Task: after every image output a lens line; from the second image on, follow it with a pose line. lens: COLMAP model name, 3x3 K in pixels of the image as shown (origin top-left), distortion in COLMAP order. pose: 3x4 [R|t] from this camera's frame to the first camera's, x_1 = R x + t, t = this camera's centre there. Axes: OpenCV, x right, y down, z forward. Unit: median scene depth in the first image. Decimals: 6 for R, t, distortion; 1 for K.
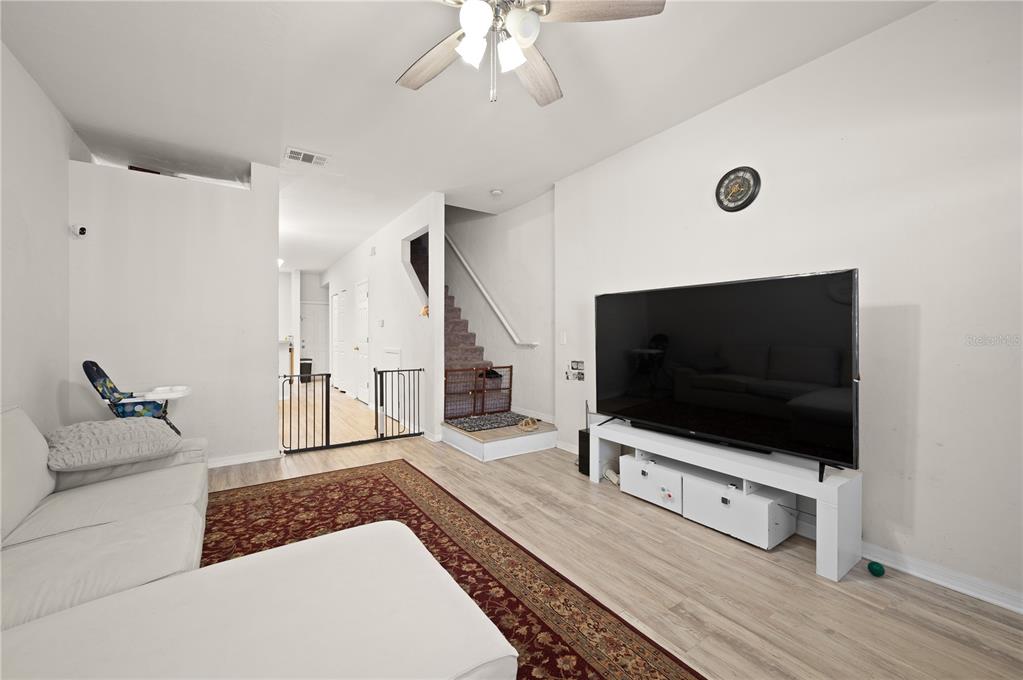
lens RADIAL K [[404.2, 0, 511.7], [0, 404.2, 366.7], [0, 0, 1]] dist [-0.002223, 0.000419]
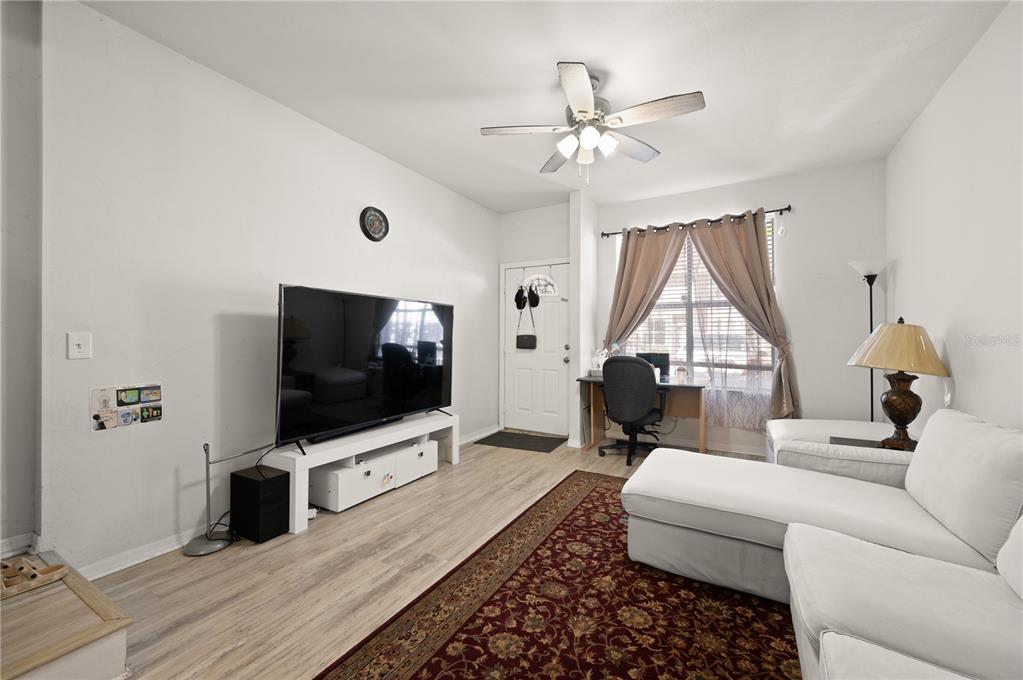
lens RADIAL K [[404.2, 0, 510.8], [0, 404.2, 342.3], [0, 0, 1]] dist [-0.002223, 0.000419]
pose [[-0.439061, -0.008506, 0.898417, -0.862720], [0.069460, 0.996641, 0.043381, -0.101134], [-0.895768, 0.081451, -0.436995, 1.255571]]
